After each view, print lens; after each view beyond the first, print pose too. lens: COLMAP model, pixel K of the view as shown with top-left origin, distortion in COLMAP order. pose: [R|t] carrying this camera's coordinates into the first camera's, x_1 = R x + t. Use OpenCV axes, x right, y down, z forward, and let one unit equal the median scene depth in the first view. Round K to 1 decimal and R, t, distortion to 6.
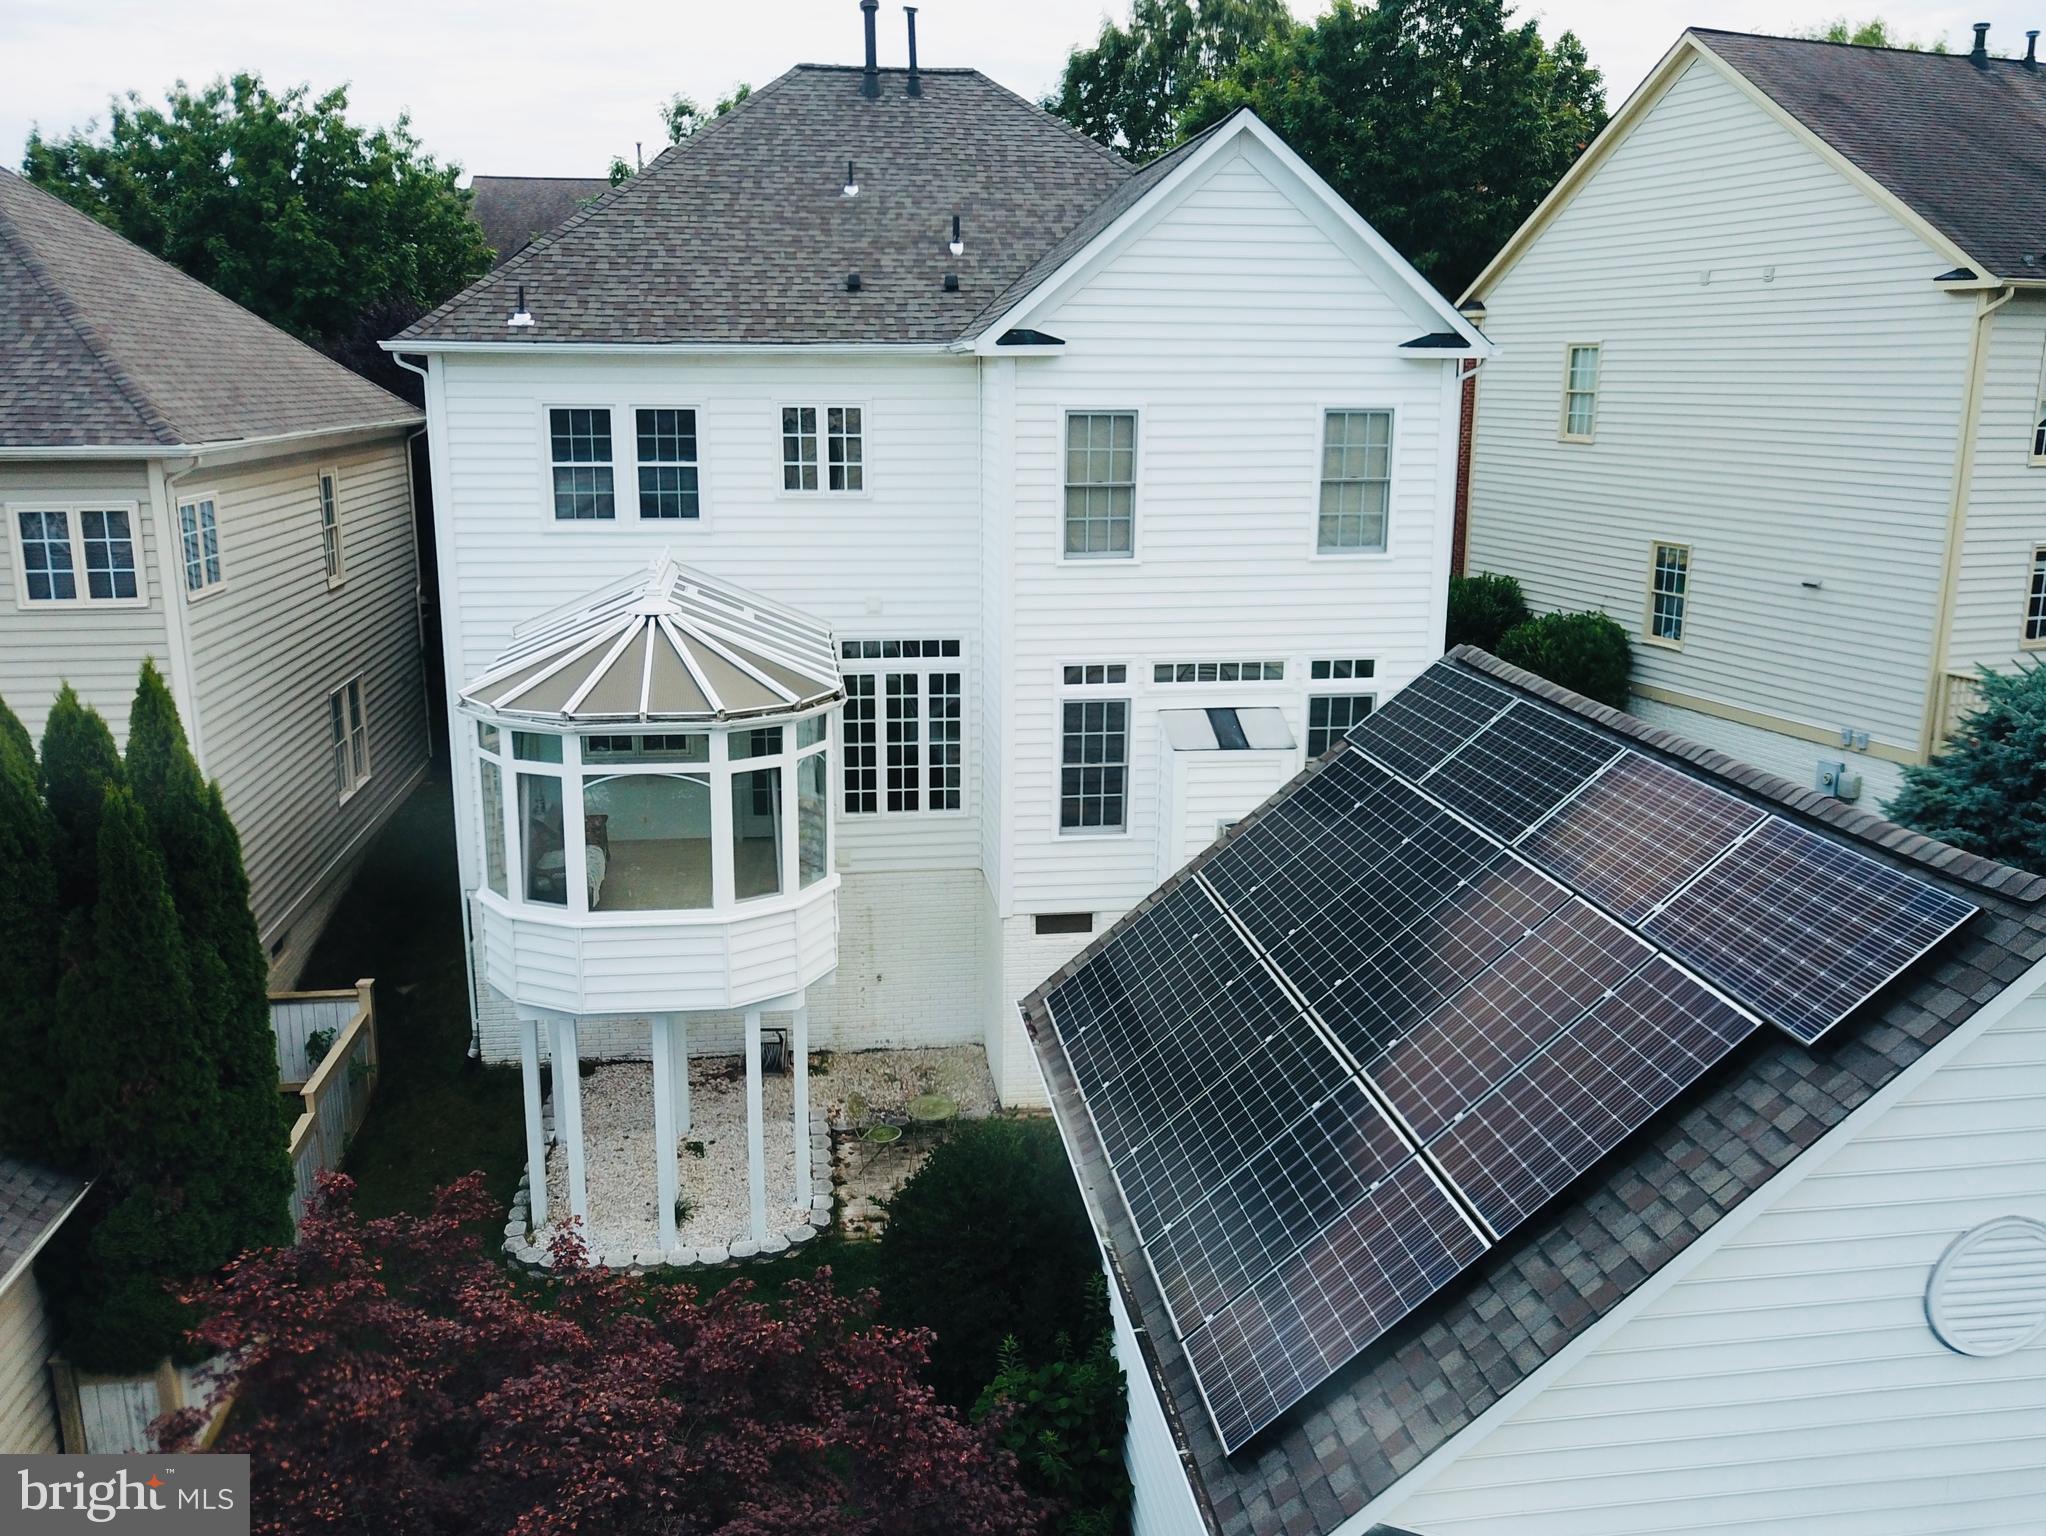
lens RADIAL K [[1645.4, 0, 1023.0], [0, 1645.4, 768.0], [0, 0, 1]] dist [0.061584, 0.006052]
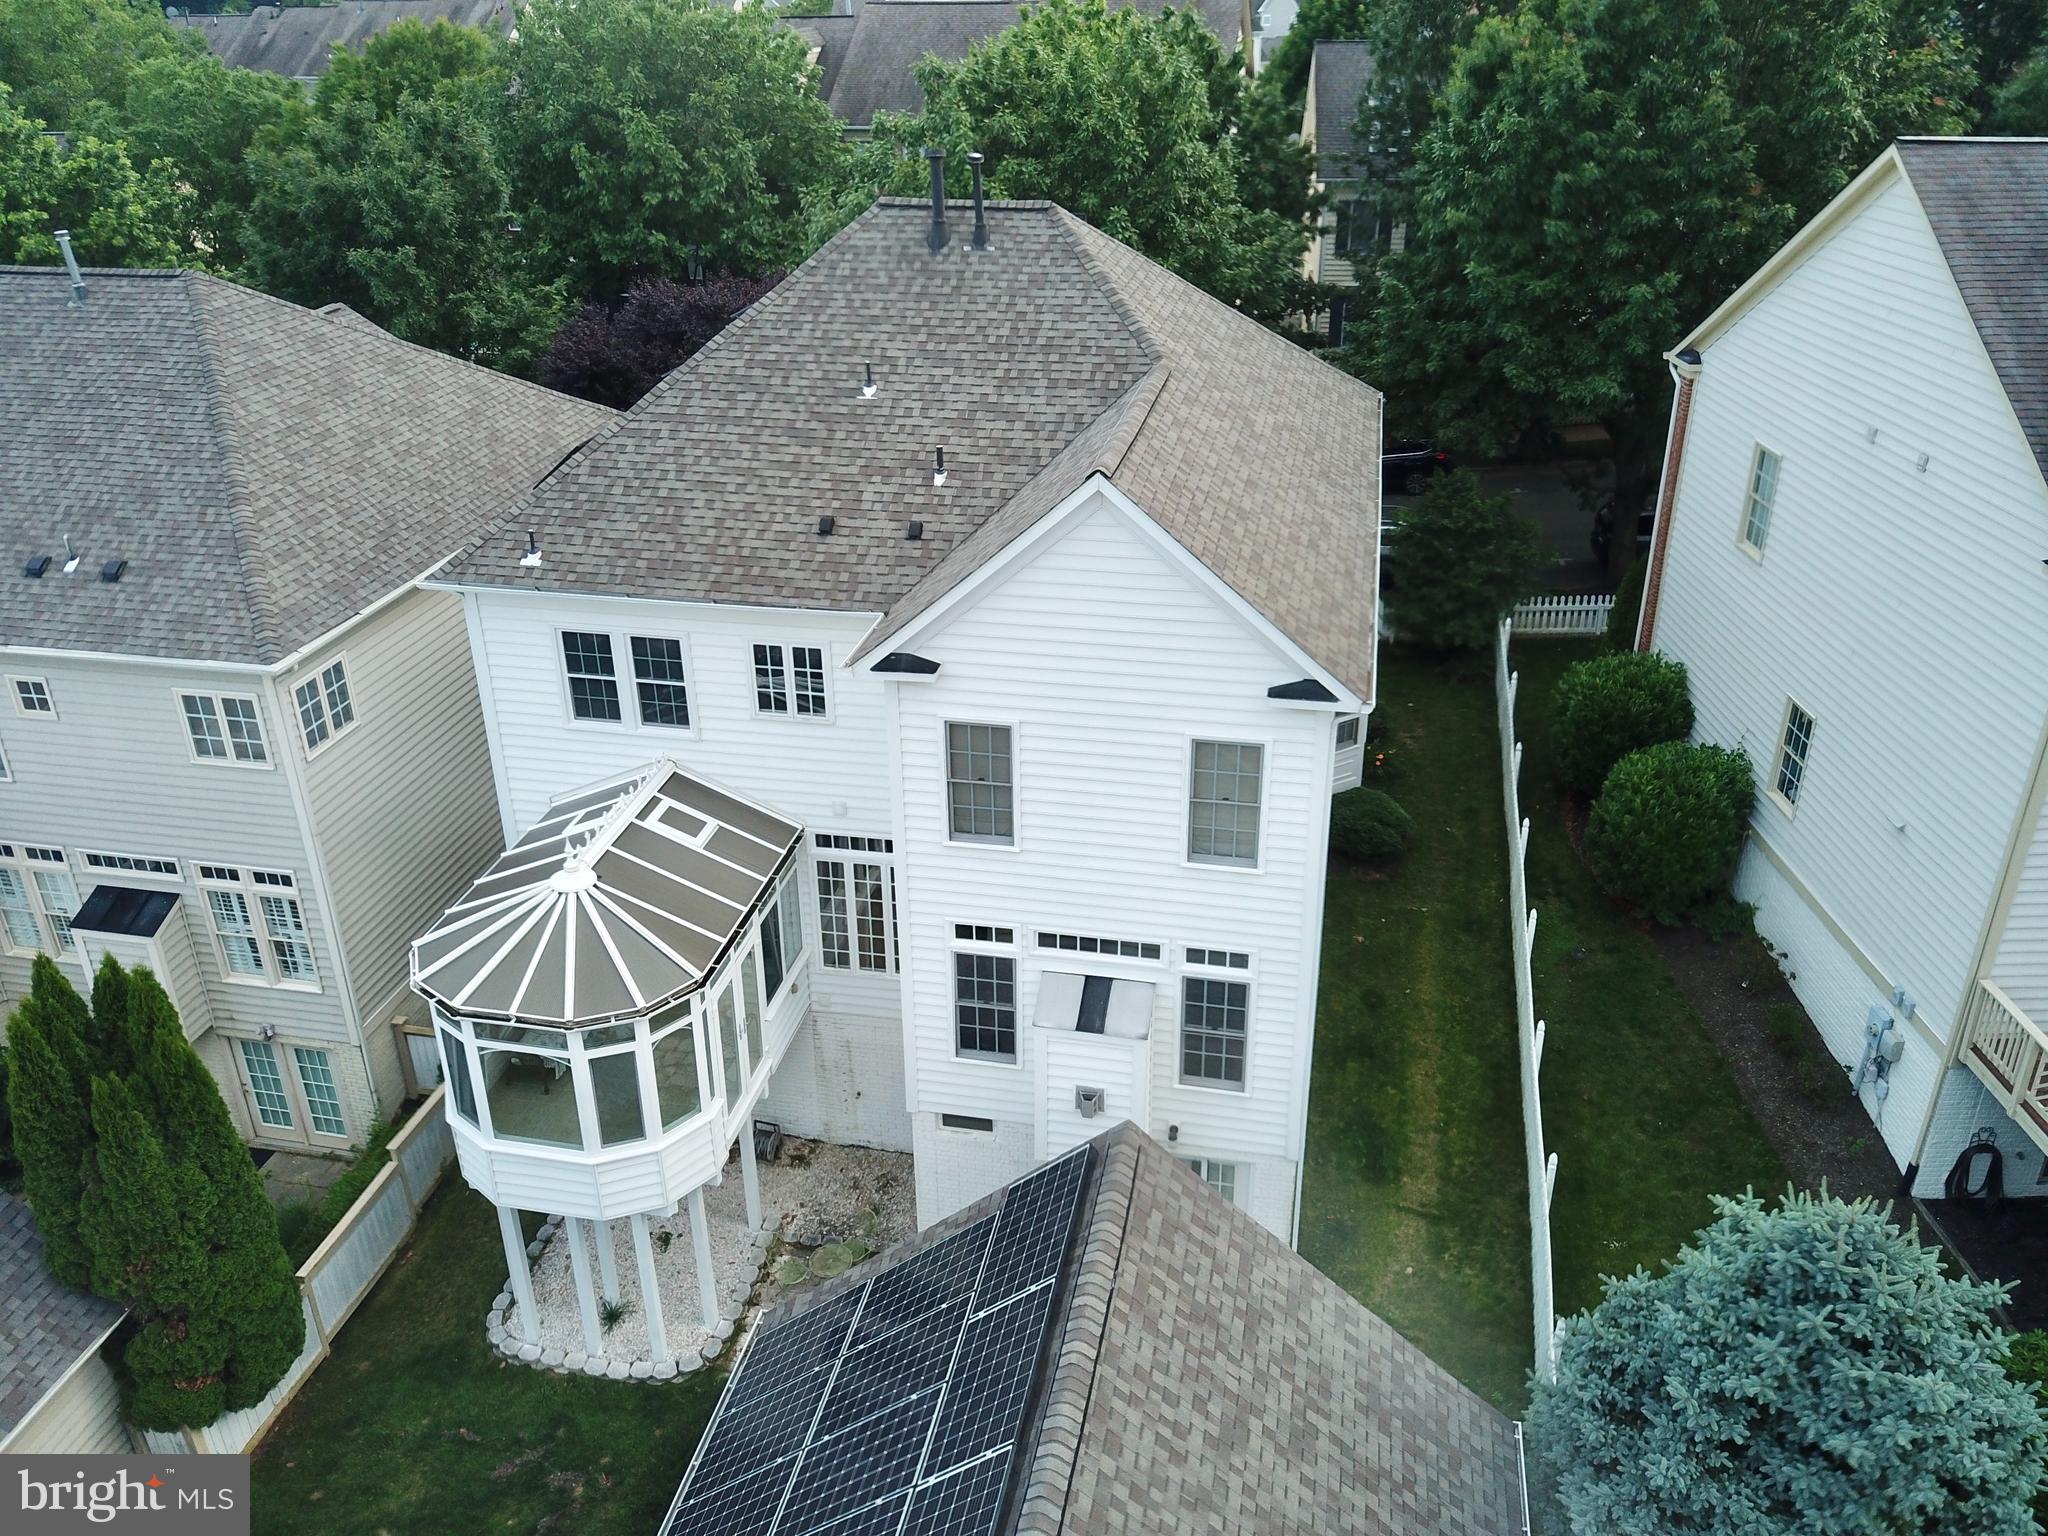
lens RADIAL K [[1589.5, 0, 1066.4], [0, 1589.5, 766.2], [0, 0, 1]] dist [0.074462, -0.073204]
pose [[0.950029, 0.136133, -0.280913, 0.372276], [-0.067070, 0.967899, 0.242227, -0.418928], [0.304871, -0.211282, 0.928662, 0.054819]]
